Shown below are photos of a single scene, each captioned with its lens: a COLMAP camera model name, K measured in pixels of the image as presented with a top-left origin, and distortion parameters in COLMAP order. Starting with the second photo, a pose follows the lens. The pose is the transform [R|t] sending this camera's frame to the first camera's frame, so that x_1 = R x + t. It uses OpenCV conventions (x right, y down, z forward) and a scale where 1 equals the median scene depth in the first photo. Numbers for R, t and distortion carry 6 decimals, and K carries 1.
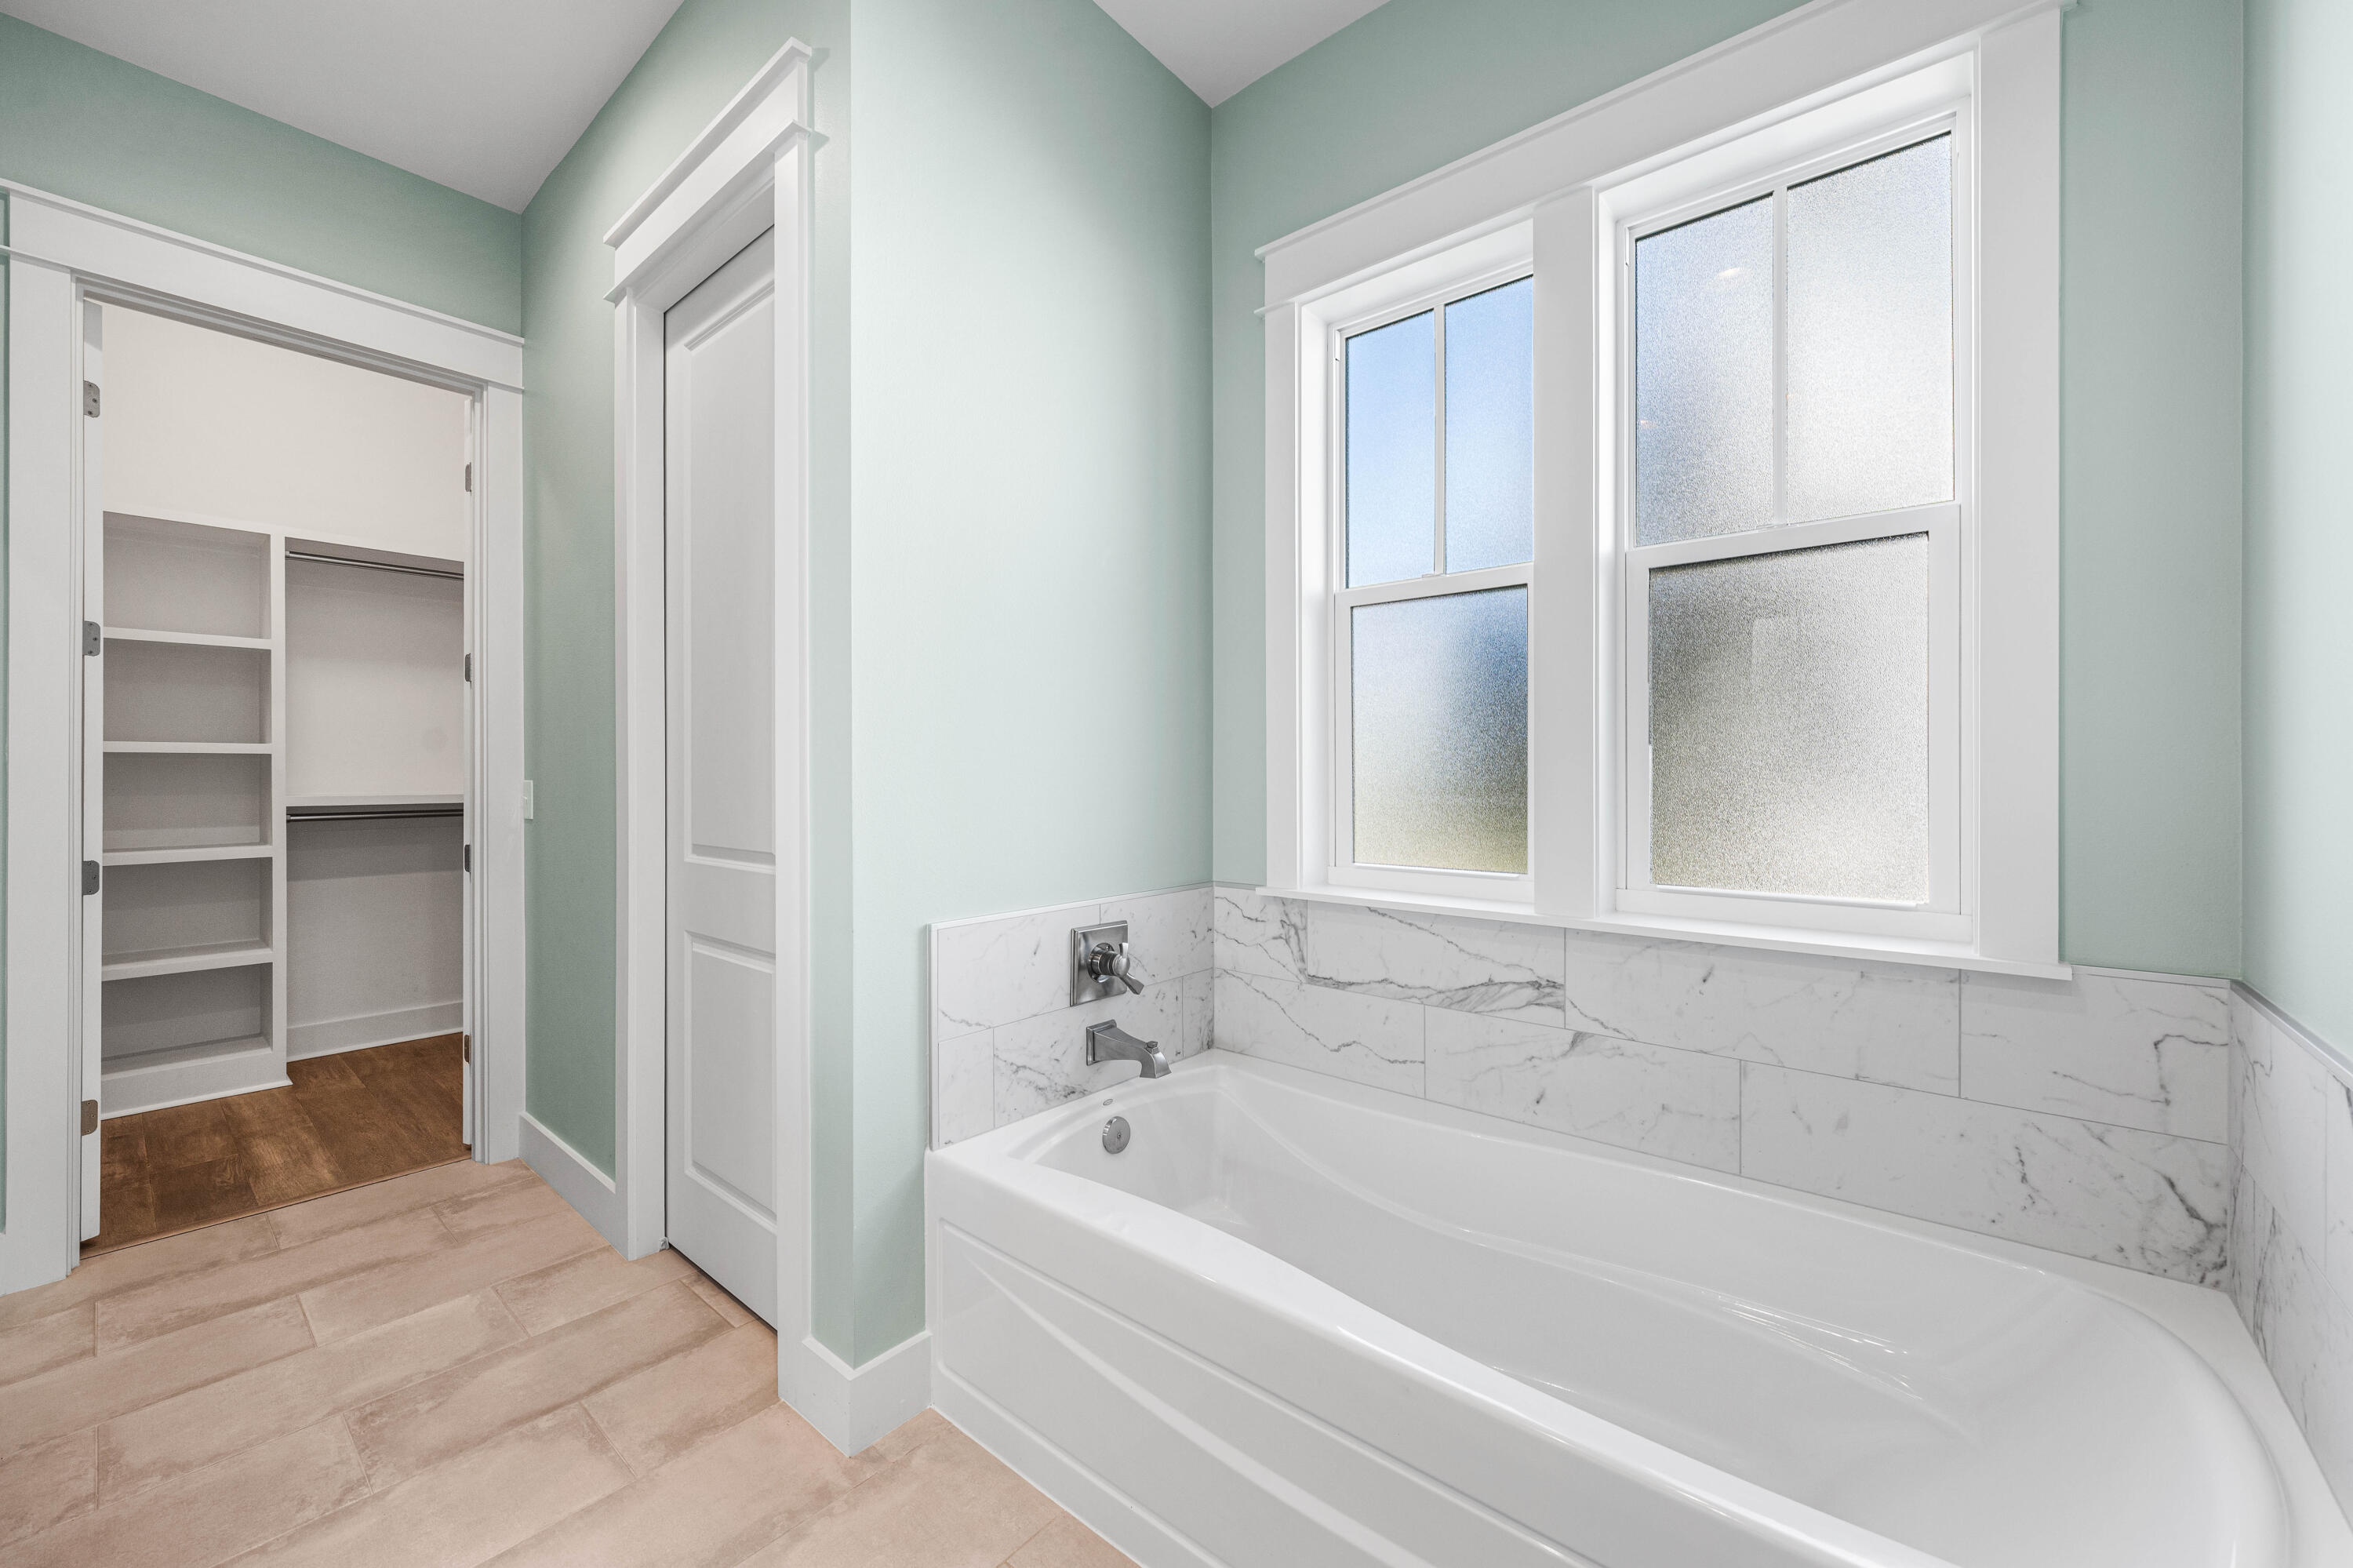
lens RADIAL K [[895.2, 0, 1156.1], [0, 895.2, 772.8], [0, 0, 1]] dist [0.001668, 0.000308]
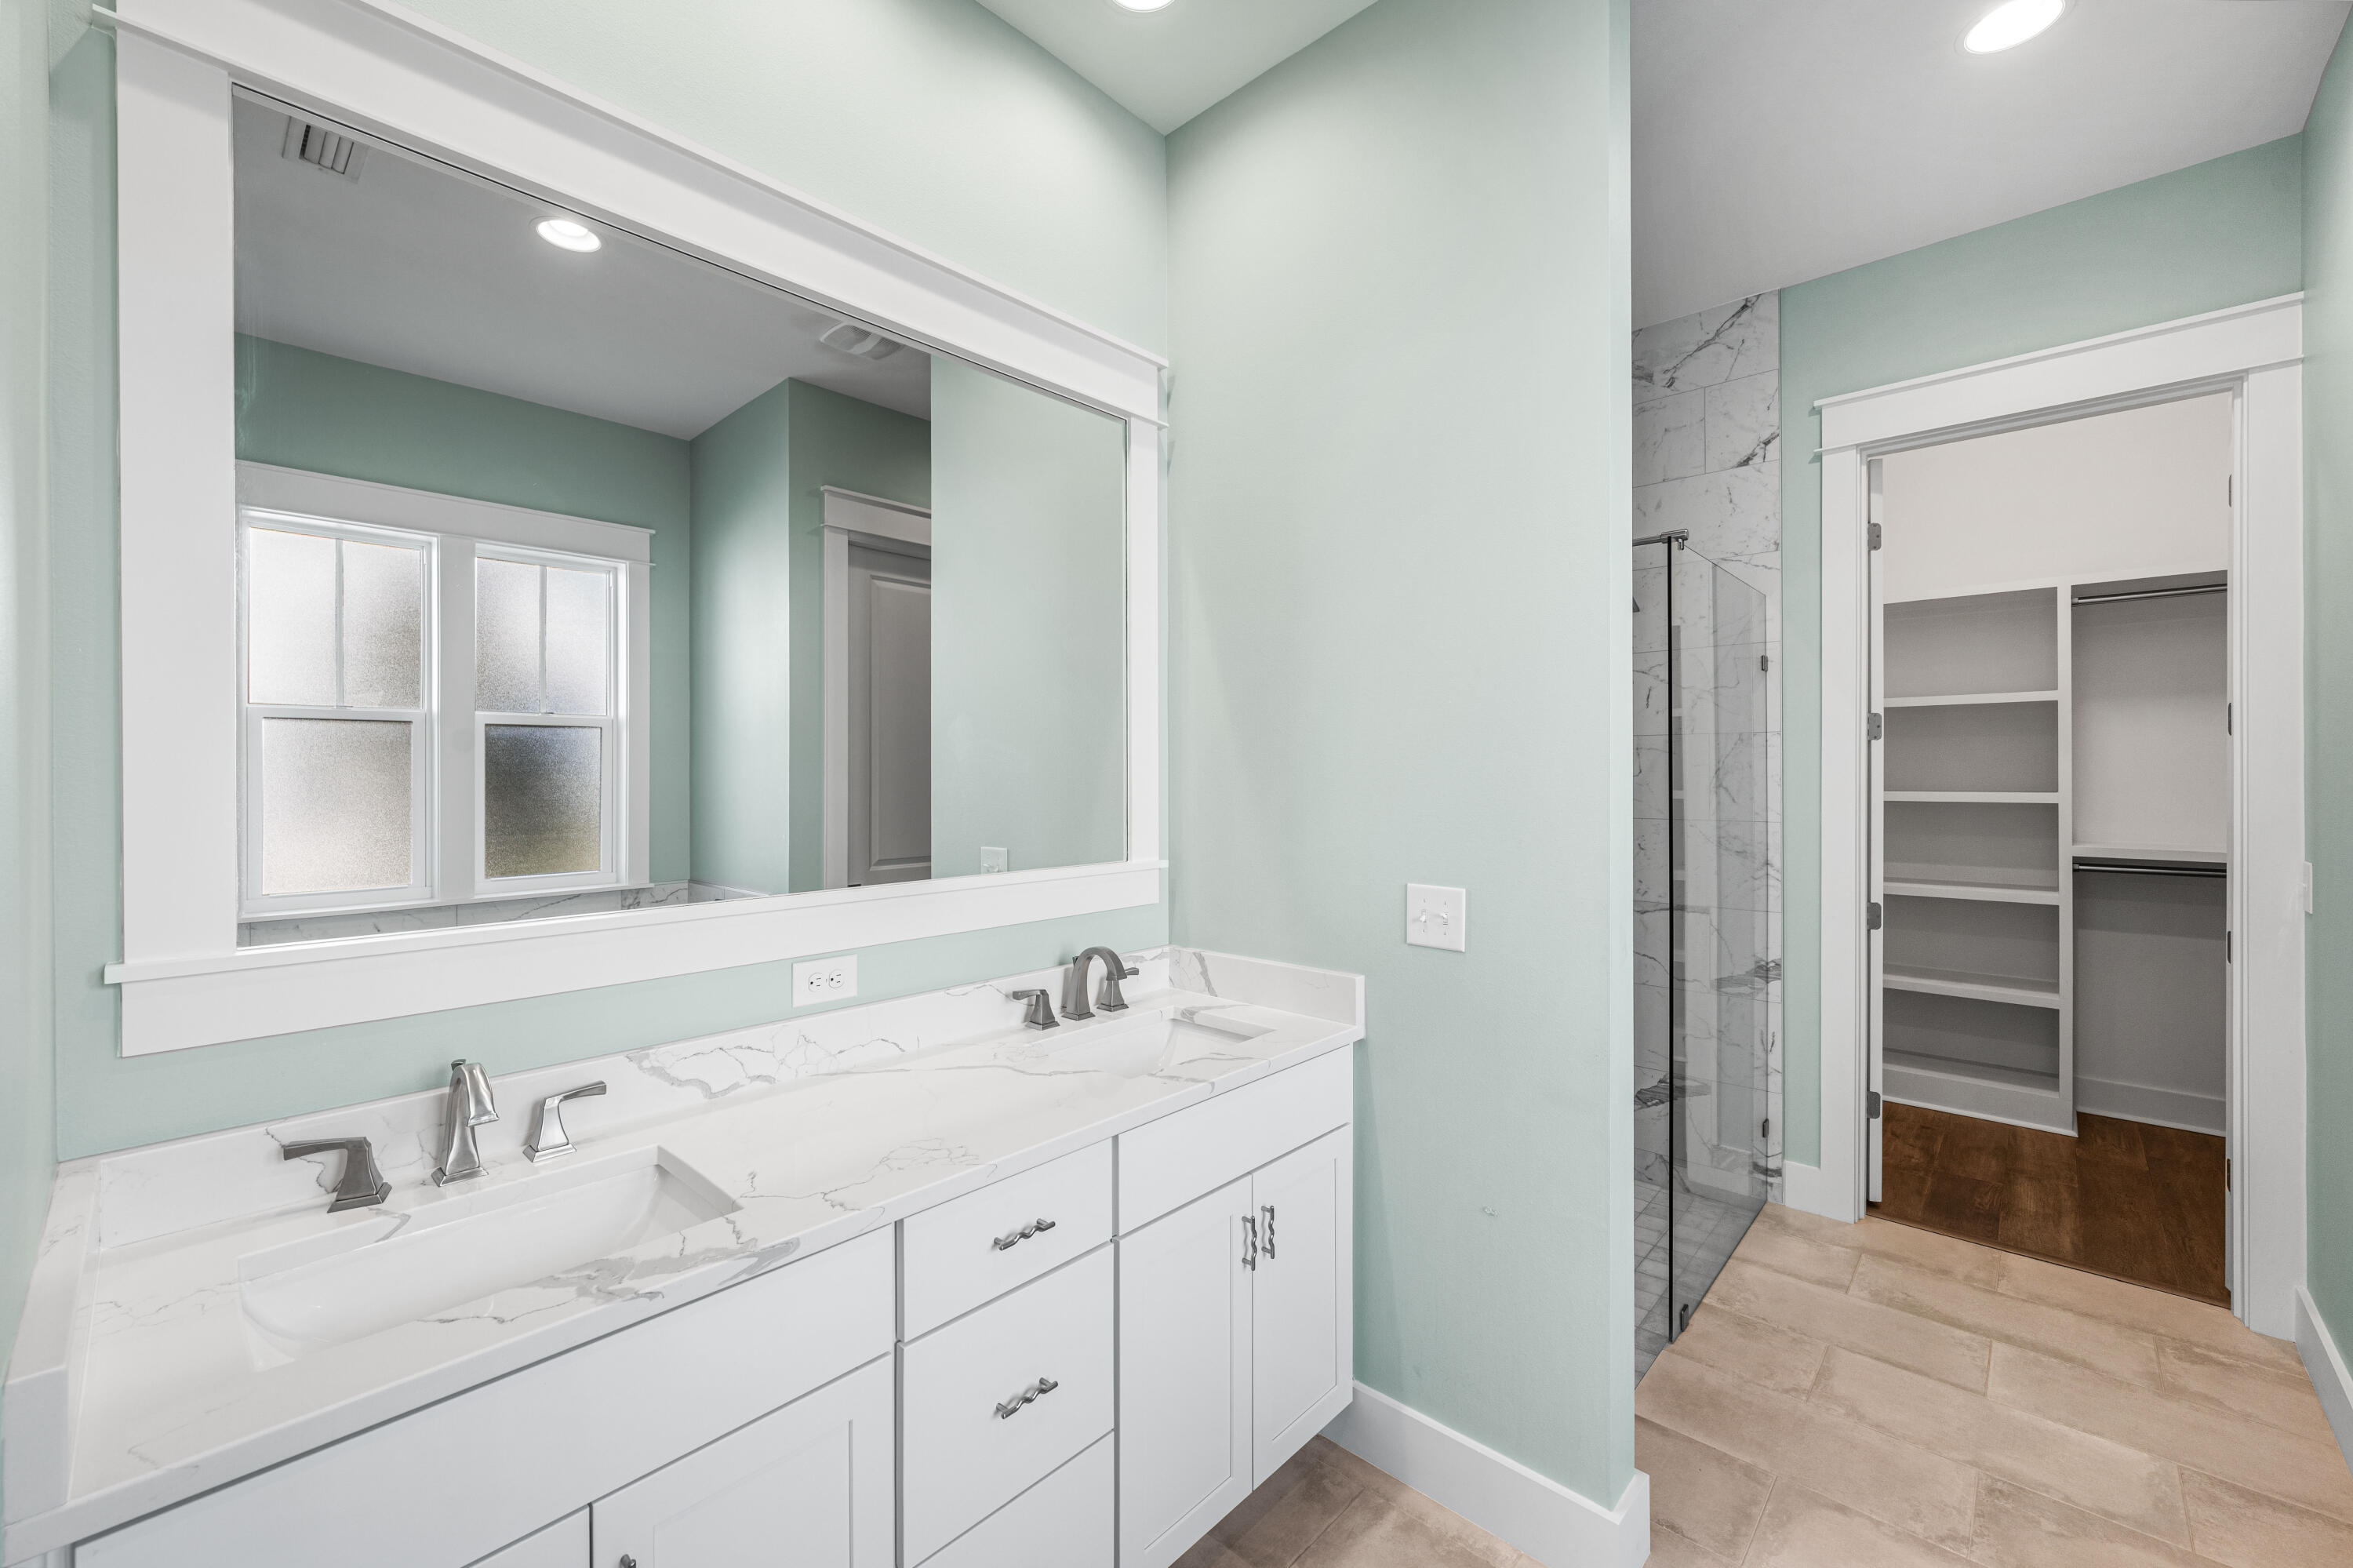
lens RADIAL K [[955.9, 0, 1179.9], [0, 955.9, 779.5], [0, 0, 1]] dist [0.000234, 0.000072]
pose [[-0.031181, 0.004039, -0.999506, 0.168739], [0.002475, 0.999989, 0.003964, -0.075372], [0.999511, -0.002351, -0.031190, 0.060332]]
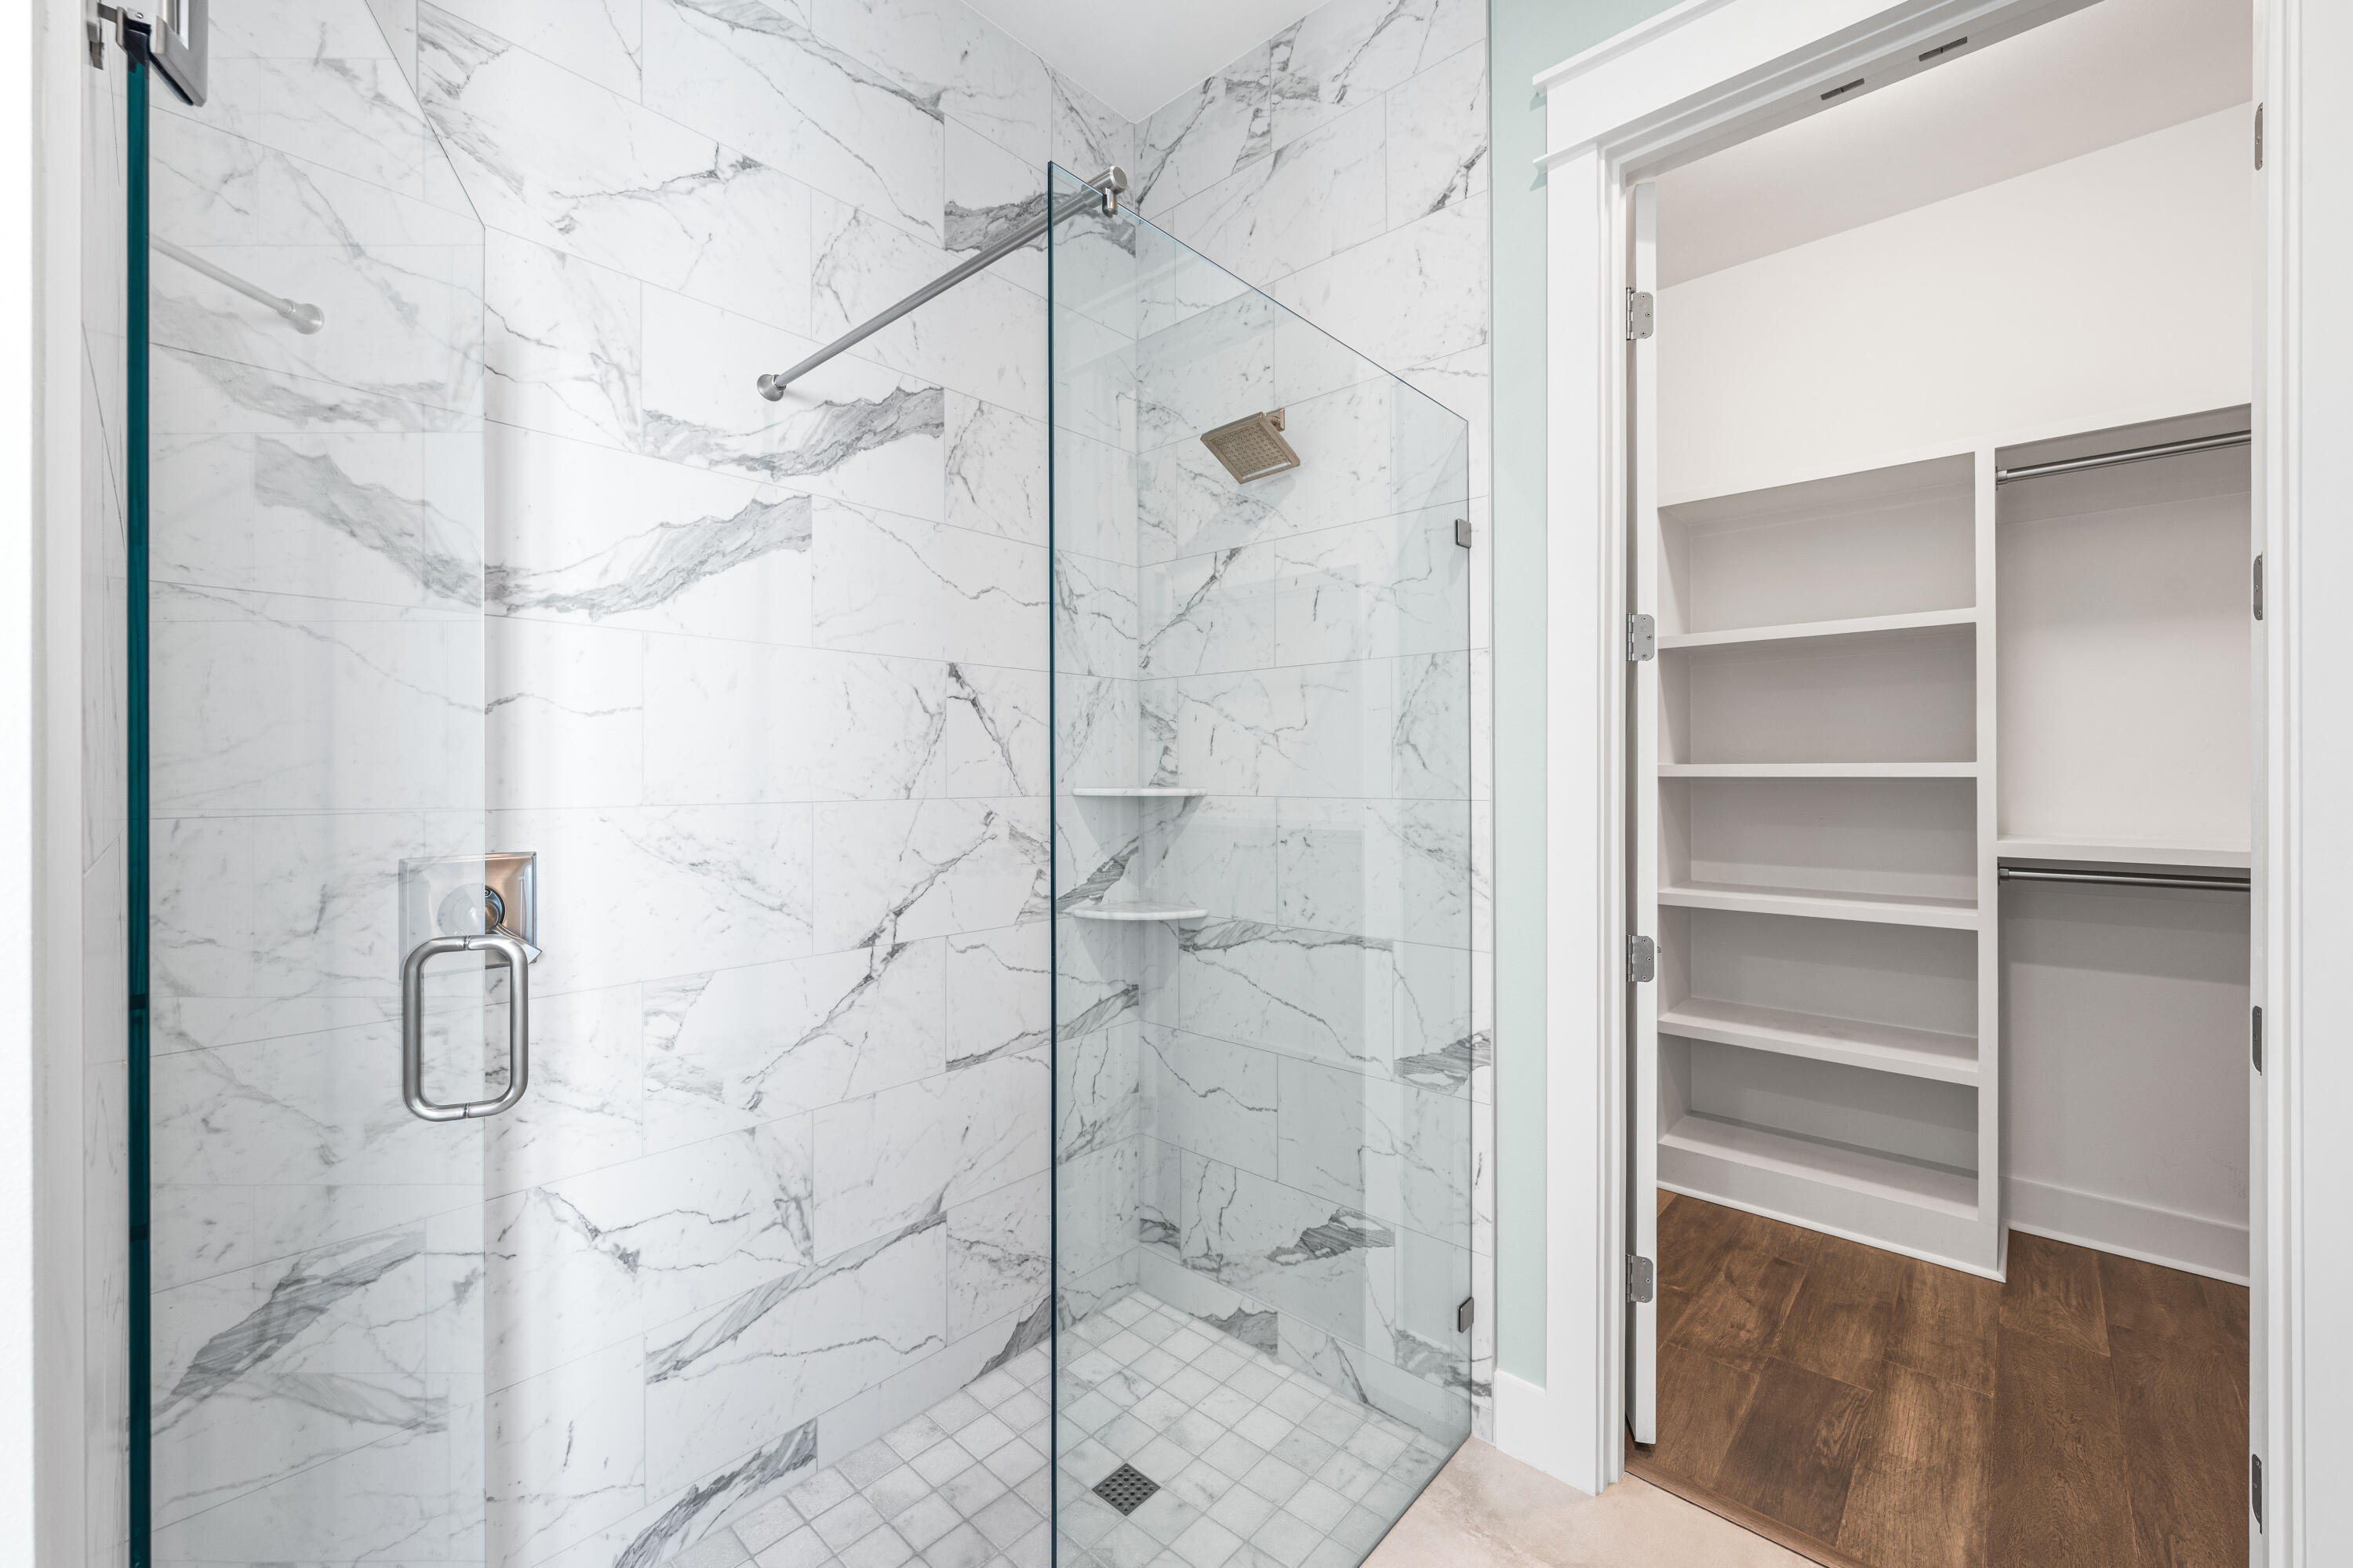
lens RADIAL K [[958.3, 0, 1165.9], [0, 958.3, 773.0], [0, 0, 1]] dist [0.001361, 0.000034]
pose [[-0.025700, 0.001409, -0.999669, -0.346532], [0.001424, 0.999998, 0.001373, -0.035698], [0.999669, -0.001388, -0.025702, 0.567110]]
